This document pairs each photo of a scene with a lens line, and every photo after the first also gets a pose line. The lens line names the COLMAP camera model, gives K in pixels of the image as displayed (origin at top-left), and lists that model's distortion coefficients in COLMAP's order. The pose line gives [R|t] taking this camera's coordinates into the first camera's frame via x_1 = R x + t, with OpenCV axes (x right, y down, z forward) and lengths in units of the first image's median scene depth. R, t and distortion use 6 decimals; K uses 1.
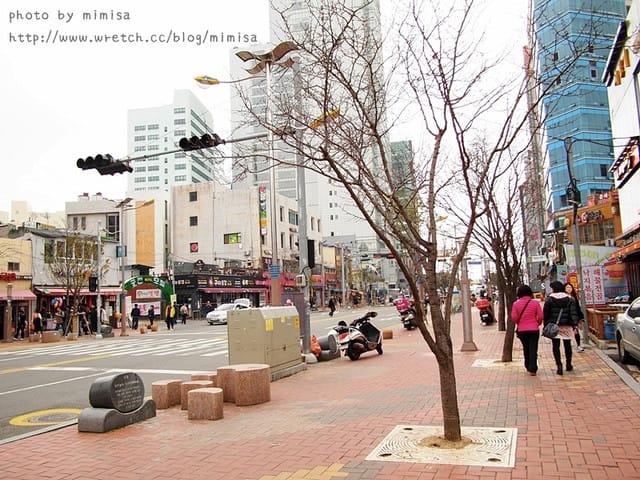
lens RADIAL K [[529.2, 0, 319.8], [0, 529.2, 238.2], [0, 0, 1]] dist [-0.038637, 0.012419]
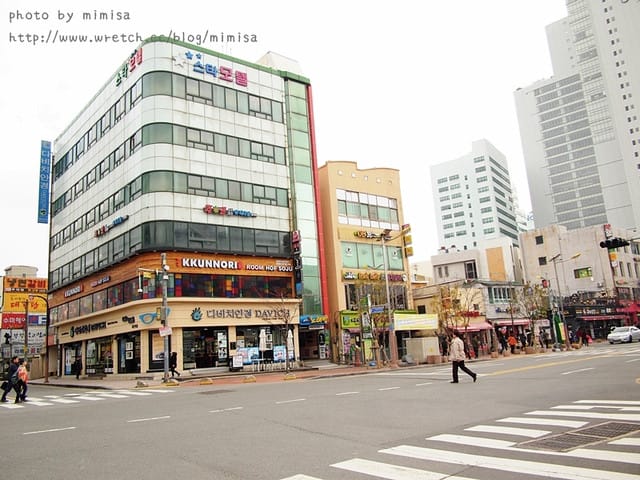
lens RADIAL K [[529.2, 0, 319.8], [0, 529.2, 238.2], [0, 0, 1]] dist [-0.038637, 0.012419]
pose [[0.868542, -0.120610, -0.480716, -0.105336], [0.087942, 0.992051, -0.090011, -0.021770], [0.487751, 0.035903, 0.872244, -0.263110]]
